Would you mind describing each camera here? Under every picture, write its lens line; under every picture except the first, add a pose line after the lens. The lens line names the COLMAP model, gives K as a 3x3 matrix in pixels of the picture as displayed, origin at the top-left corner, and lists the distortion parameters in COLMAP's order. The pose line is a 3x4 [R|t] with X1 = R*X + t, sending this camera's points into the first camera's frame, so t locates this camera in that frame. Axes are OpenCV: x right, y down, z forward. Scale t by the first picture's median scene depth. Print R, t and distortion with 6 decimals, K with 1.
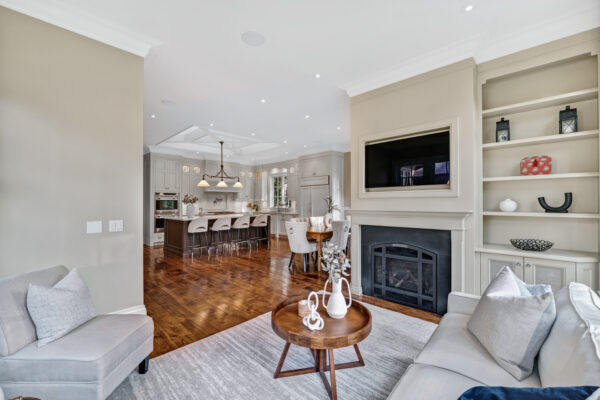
lens RADIAL K [[249.6, 0, 299.9], [0, 249.6, 201.0], [0, 0, 1]] dist [-0.002895, 0.000291]
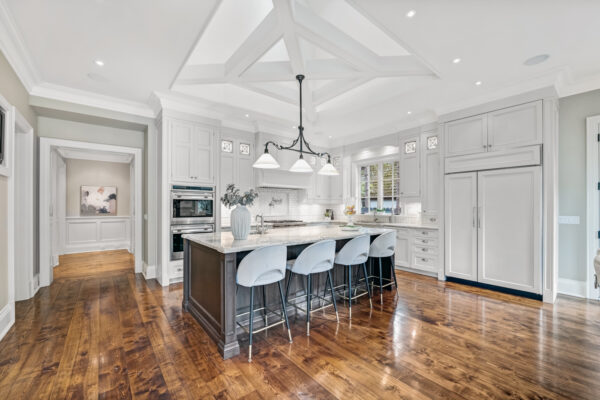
lens RADIAL K [[249.6, 0, 307.9], [0, 249.6, 212.2], [0, 0, 1]] dist [-0.002895, 0.000291]
pose [[0.994782, 0.009314, -0.101597, -0.238175], [-0.006816, 0.999667, 0.024900, 0.008839], [0.101795, -0.024077, 0.994514, 0.500029]]
